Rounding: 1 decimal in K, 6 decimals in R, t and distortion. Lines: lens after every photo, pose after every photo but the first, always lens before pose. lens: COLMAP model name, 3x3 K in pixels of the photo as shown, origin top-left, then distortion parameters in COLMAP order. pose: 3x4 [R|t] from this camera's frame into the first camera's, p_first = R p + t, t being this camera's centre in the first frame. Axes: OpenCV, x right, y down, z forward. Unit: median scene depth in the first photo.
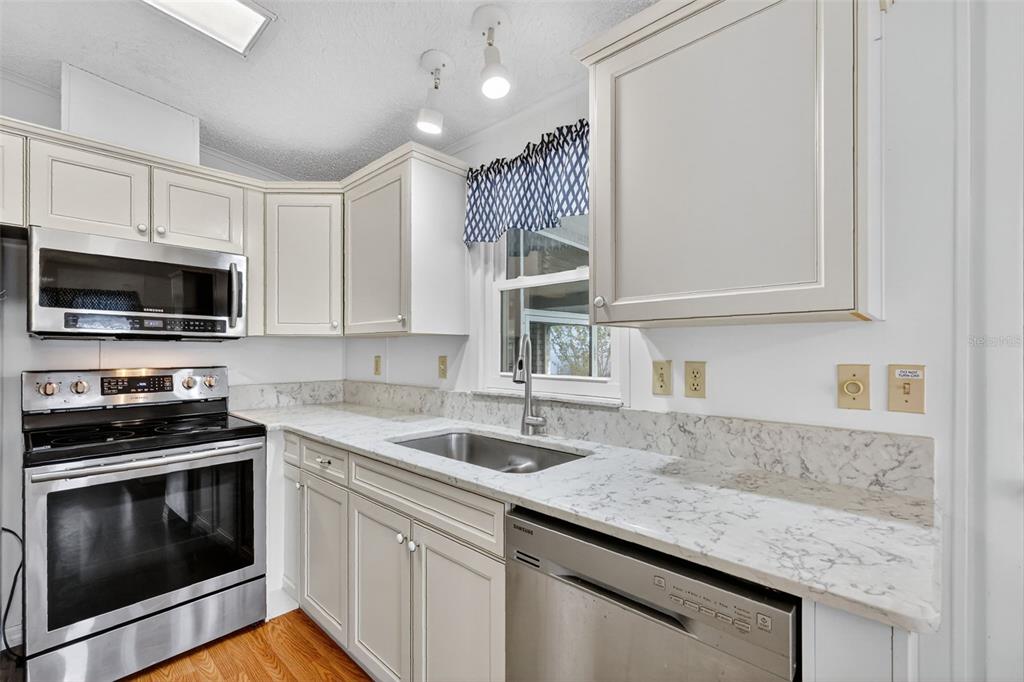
lens RADIAL K [[454.2, 0, 518.2], [0, 454.2, 351.3], [0, 0, 1]] dist [0.007238, -0.000237]
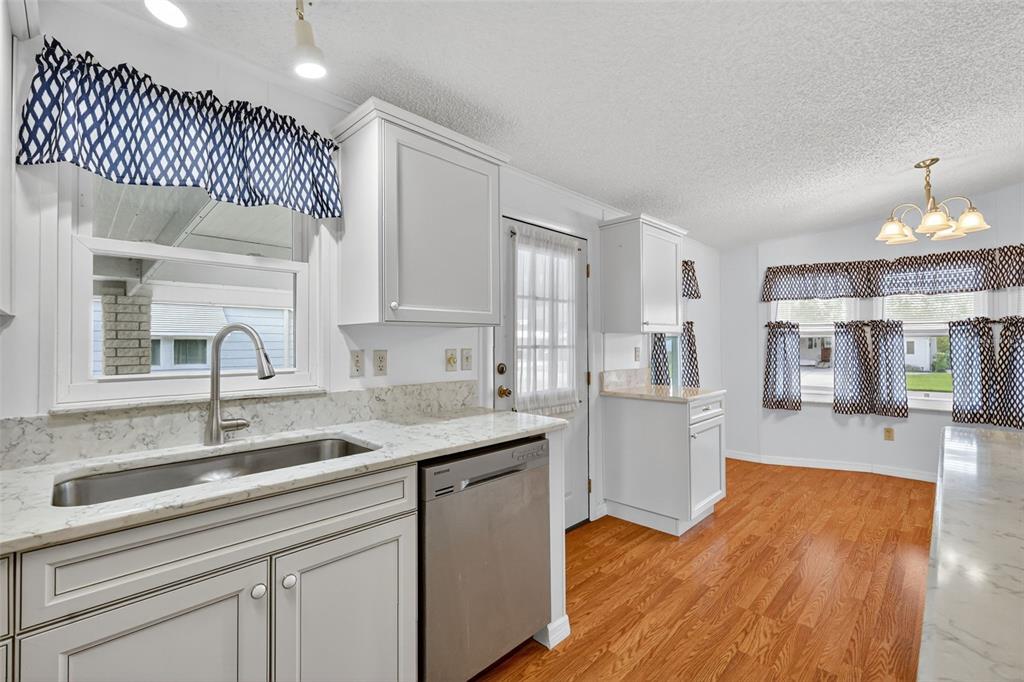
lens RADIAL K [[454.2, 0, 509.5], [0, 454.2, 338.1], [0, 0, 1]] dist [0.007238, -0.000237]
pose [[0.020960, 0.005650, 0.999764, -0.808002], [0.001207, 0.999983, -0.005676, -0.005041], [-0.999780, 0.001326, 0.020953, 0.451677]]
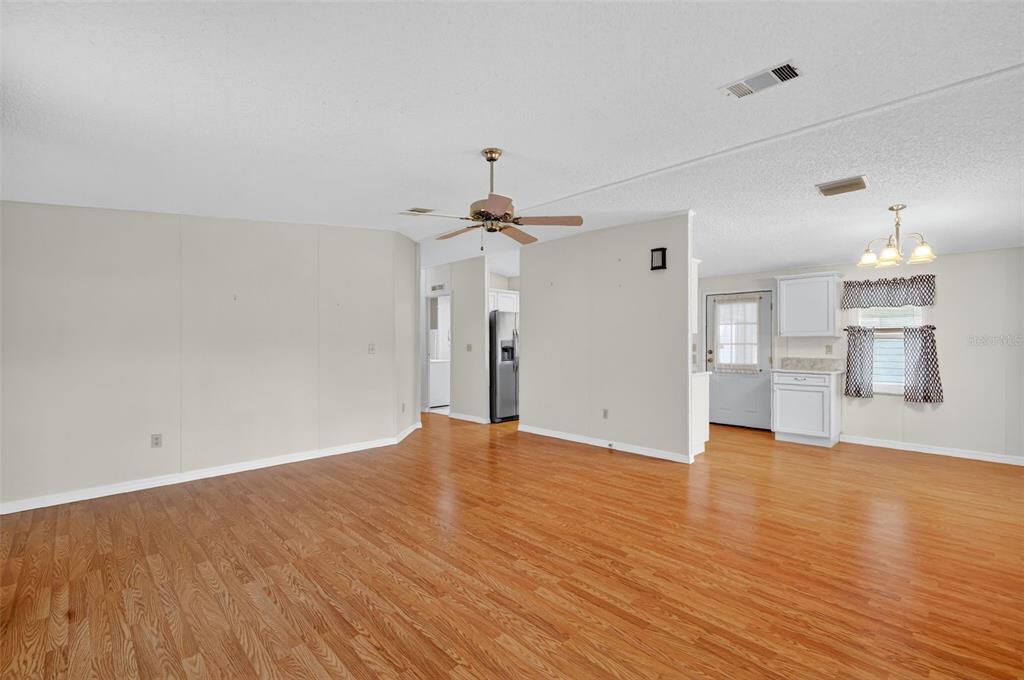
lens RADIAL K [[454.2, 0, 514.0], [0, 454.2, 341.6], [0, 0, 1]] dist [0.007238, -0.000237]
pose [[0.998979, -0.000896, -0.045164, -0.882283], [0.000750, 0.999994, -0.003252, 0.005943], [0.045167, 0.003215, 0.998974, -3.446149]]
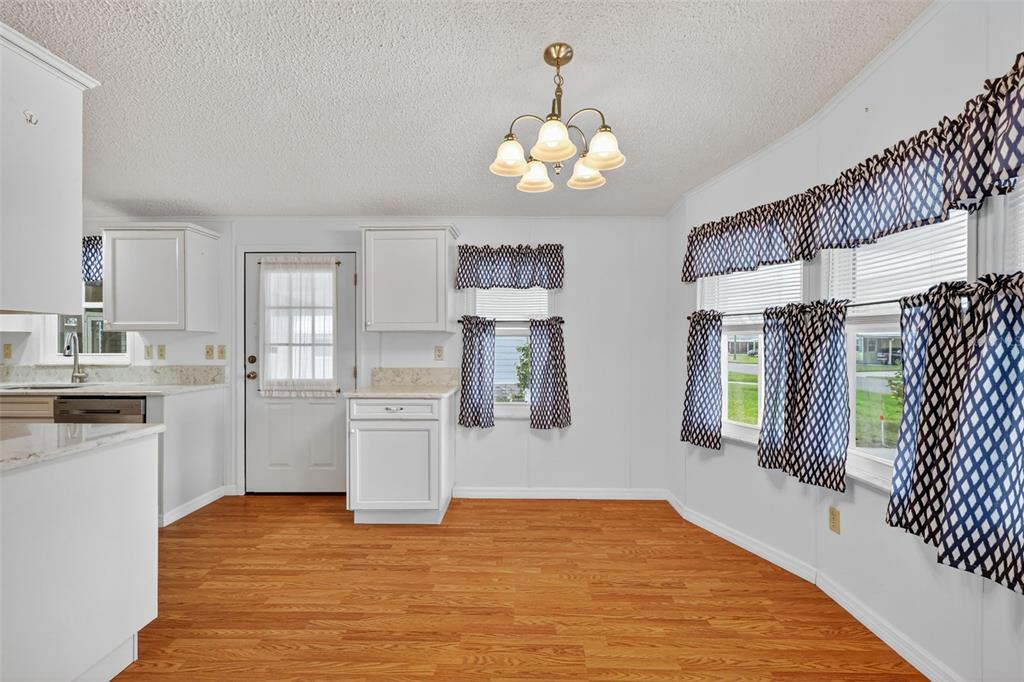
lens RADIAL K [[454.2, 0, 513.4], [0, 454.2, 342.5], [0, 0, 1]] dist [0.007238, -0.000237]
pose [[0.751766, -0.004410, 0.659415, 0.145316], [0.001452, 0.999986, 0.005032, -0.002923], [-0.659428, -0.002826, 0.751762, -1.815198]]
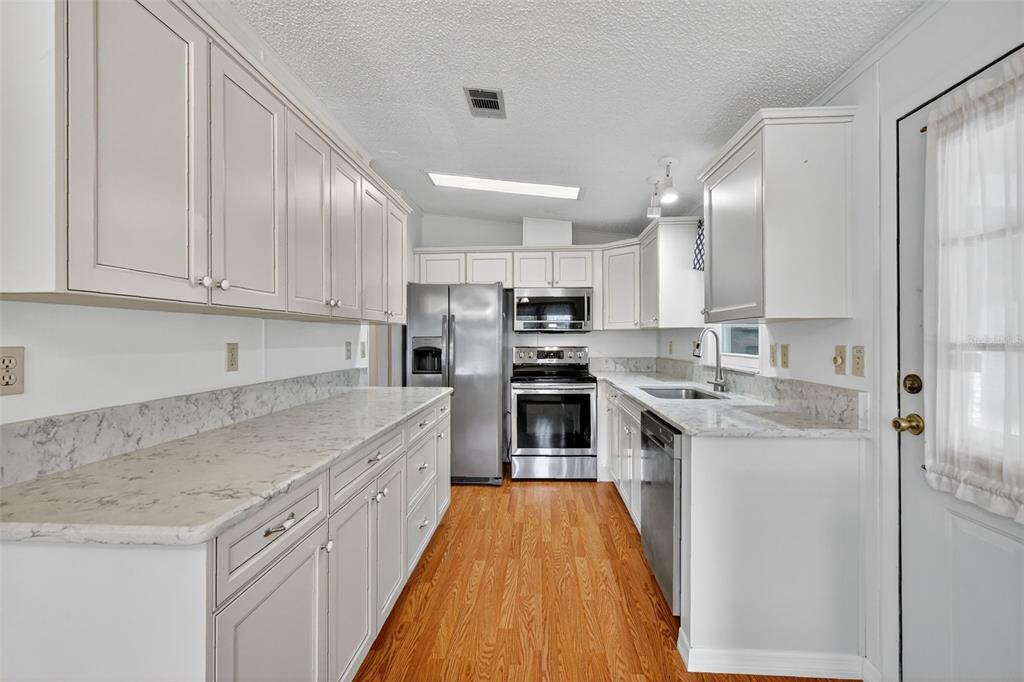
lens RADIAL K [[454.2, 0, 508.0], [0, 454.2, 333.5], [0, 0, 1]] dist [0.007238, -0.000237]
pose [[0.633555, -0.011180, -0.773617, 0.785693], [0.001778, 0.999914, -0.012995, 0.003506], [0.773695, 0.006857, 0.633521, -0.561941]]
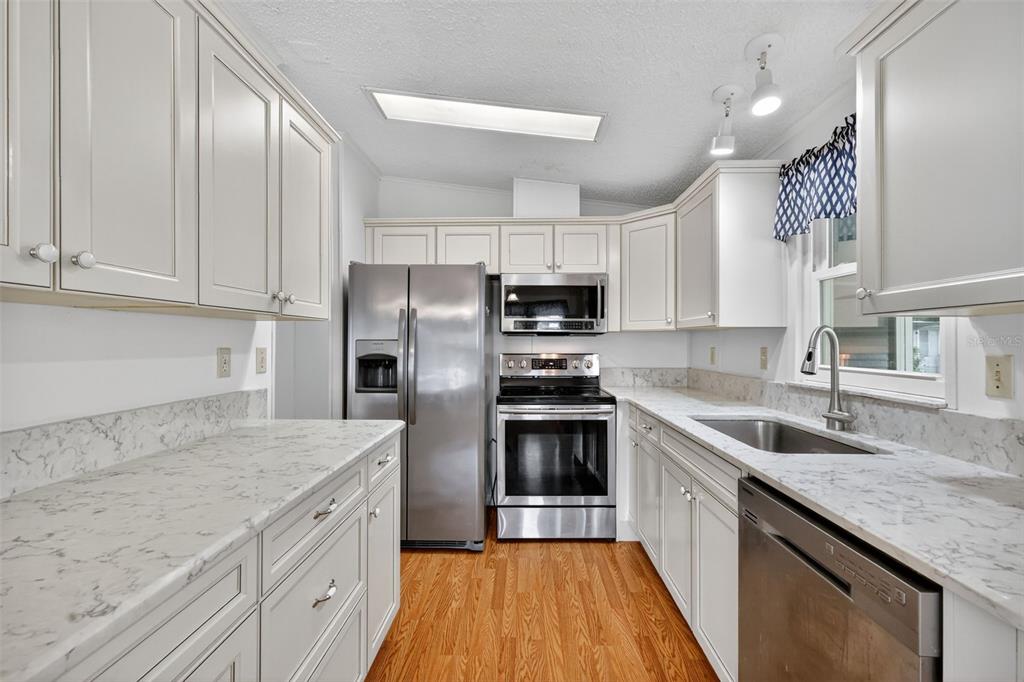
lens RADIAL K [[454.2, 0, 507.9], [0, 454.2, 338.7], [0, 0, 1]] dist [0.007238, -0.000237]
pose [[0.659775, -0.005323, -0.751444, 0.295464], [-0.001148, 0.999967, -0.008091, -0.001229], [0.751462, 0.006200, 0.659747, -0.162912]]
